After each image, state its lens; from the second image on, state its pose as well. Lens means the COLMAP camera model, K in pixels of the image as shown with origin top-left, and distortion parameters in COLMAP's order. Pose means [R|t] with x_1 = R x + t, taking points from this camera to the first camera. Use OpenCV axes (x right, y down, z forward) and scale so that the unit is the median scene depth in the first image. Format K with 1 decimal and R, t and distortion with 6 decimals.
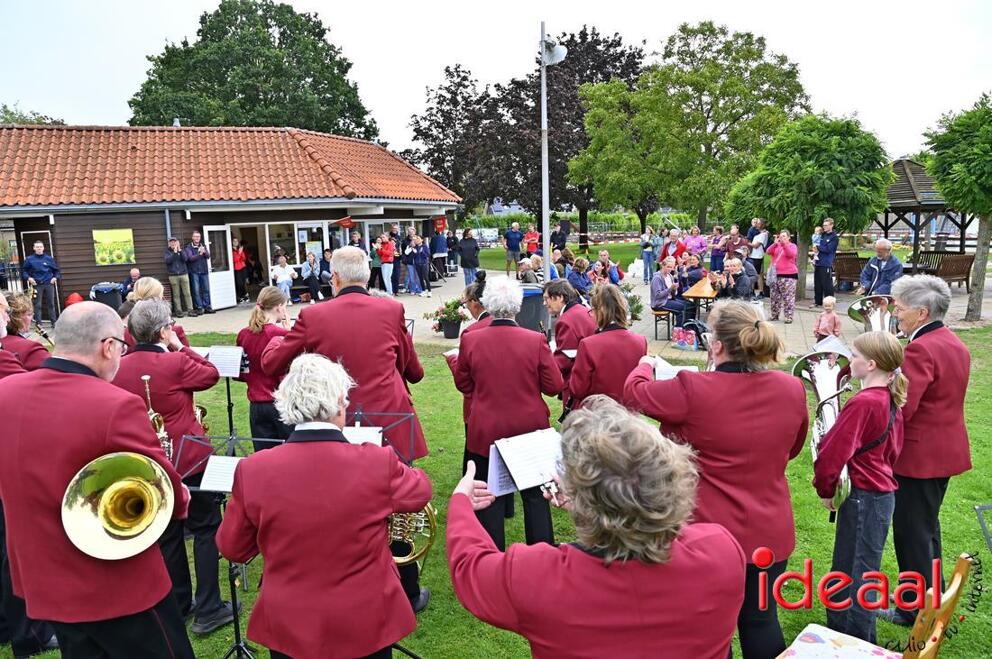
lens RADIAL K [[684.4, 0, 491.8], [0, 684.4, 334.4], [0, 0, 1]] dist [-0.068353, 0.043477]
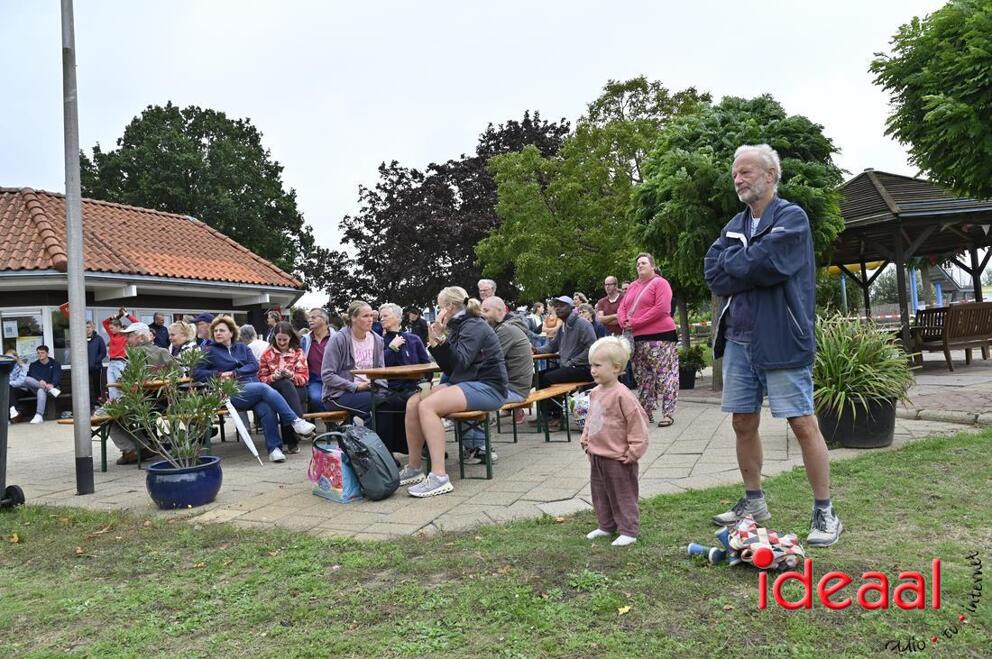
lens RADIAL K [[684.4, 0, 491.8], [0, 684.4, 334.4], [0, 0, 1]] dist [-0.068353, 0.043477]
pose [[0.998887, -0.037756, -0.028273, 0.141472], [0.032121, 0.983425, -0.178449, 0.000023], [0.034542, 0.177342, 0.983543, 0.201778]]
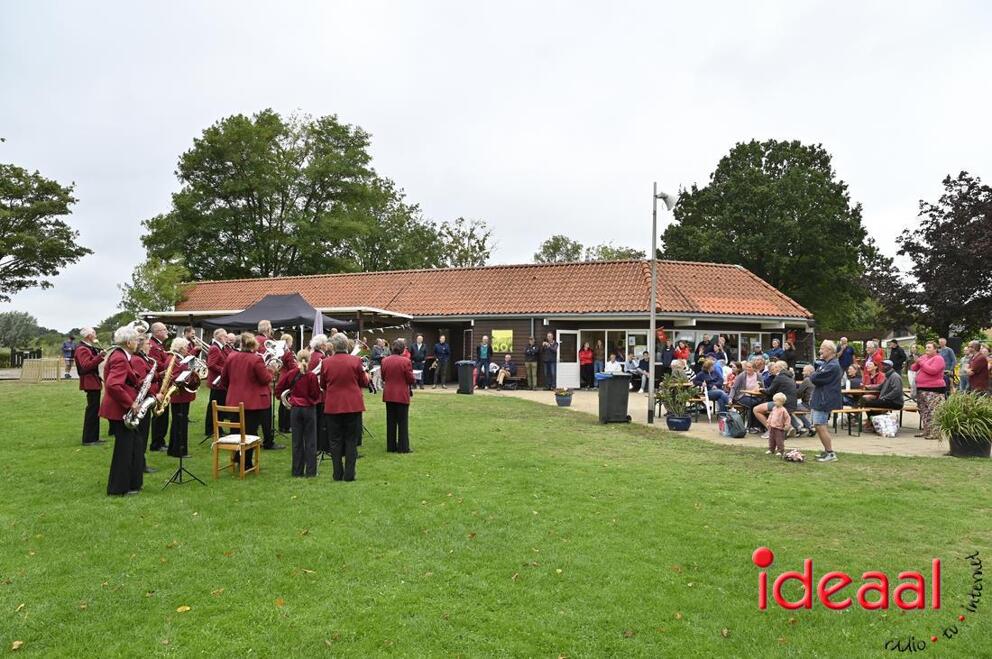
lens RADIAL K [[684.4, 0, 491.8], [0, 684.4, 334.4], [0, 0, 1]] dist [-0.068353, 0.043477]
pose [[0.654901, 0.023777, -0.755340, 0.315981], [-0.153163, 0.982938, -0.101855, 0.010490], [0.740031, 0.182396, 0.647369, -0.026565]]
